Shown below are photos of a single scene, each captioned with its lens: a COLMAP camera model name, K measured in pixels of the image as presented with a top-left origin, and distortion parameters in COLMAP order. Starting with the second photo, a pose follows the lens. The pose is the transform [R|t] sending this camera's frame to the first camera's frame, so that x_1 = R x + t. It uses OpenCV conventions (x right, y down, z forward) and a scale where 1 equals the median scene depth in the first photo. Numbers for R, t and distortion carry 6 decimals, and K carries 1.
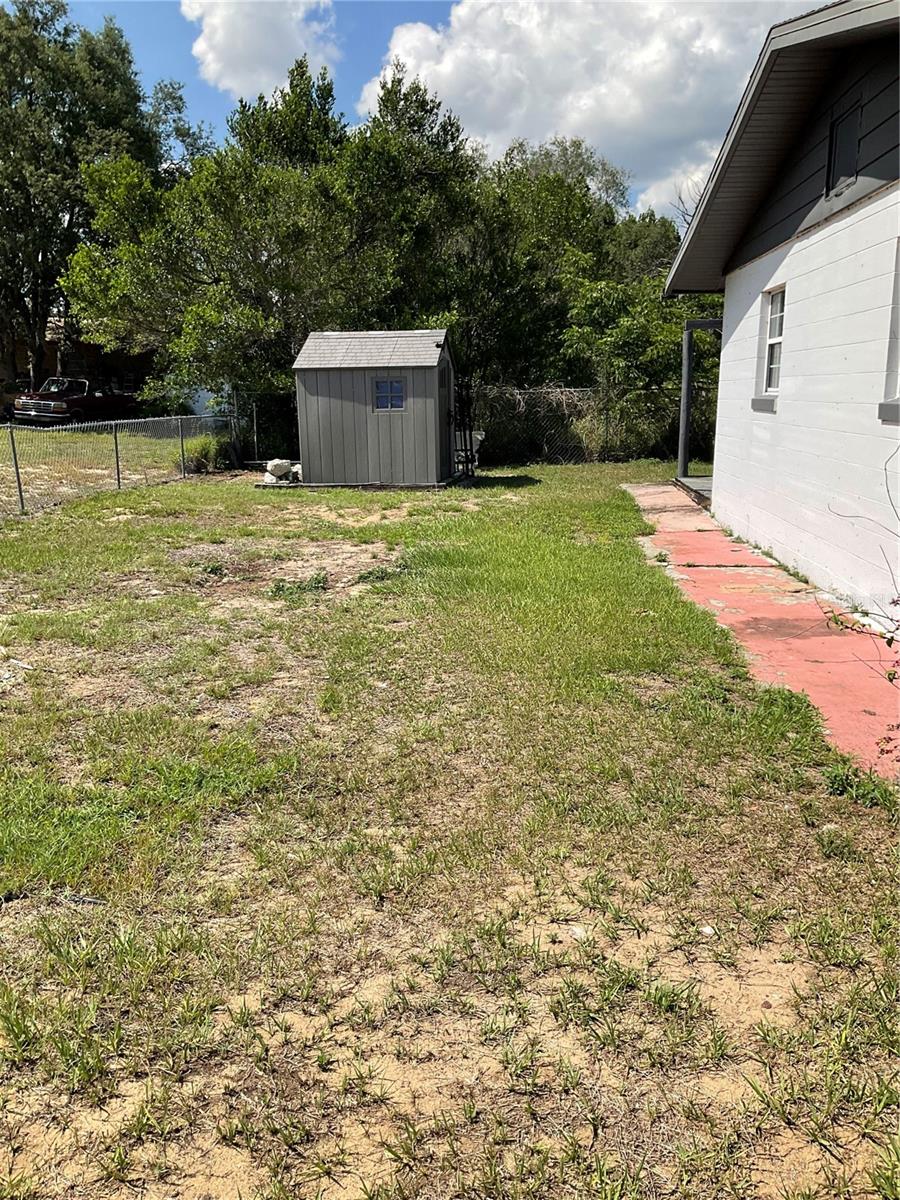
lens RADIAL K [[1004.2, 0, 450.0], [0, 1004.2, 600.0], [0, 0, 1]] dist [0.078990, -0.142398]
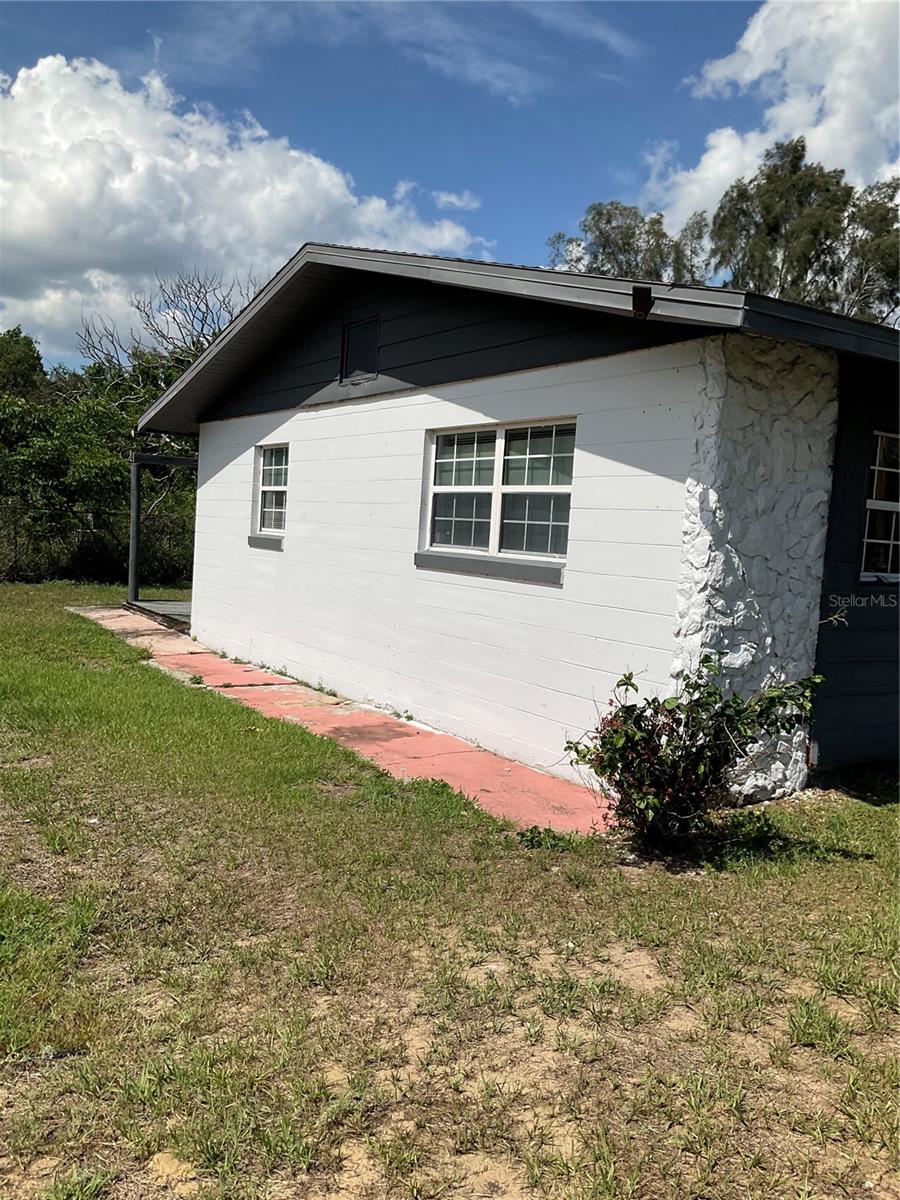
lens RADIAL K [[1004.2, 0, 450.0], [0, 1004.2, 600.0], [0, 0, 1]] dist [0.078990, -0.142398]
pose [[0.795534, 0.003959, 0.605896, -0.407949], [0.065675, 0.993524, -0.092722, -0.016938], [-0.602339, 0.113556, 0.790122, -0.035235]]
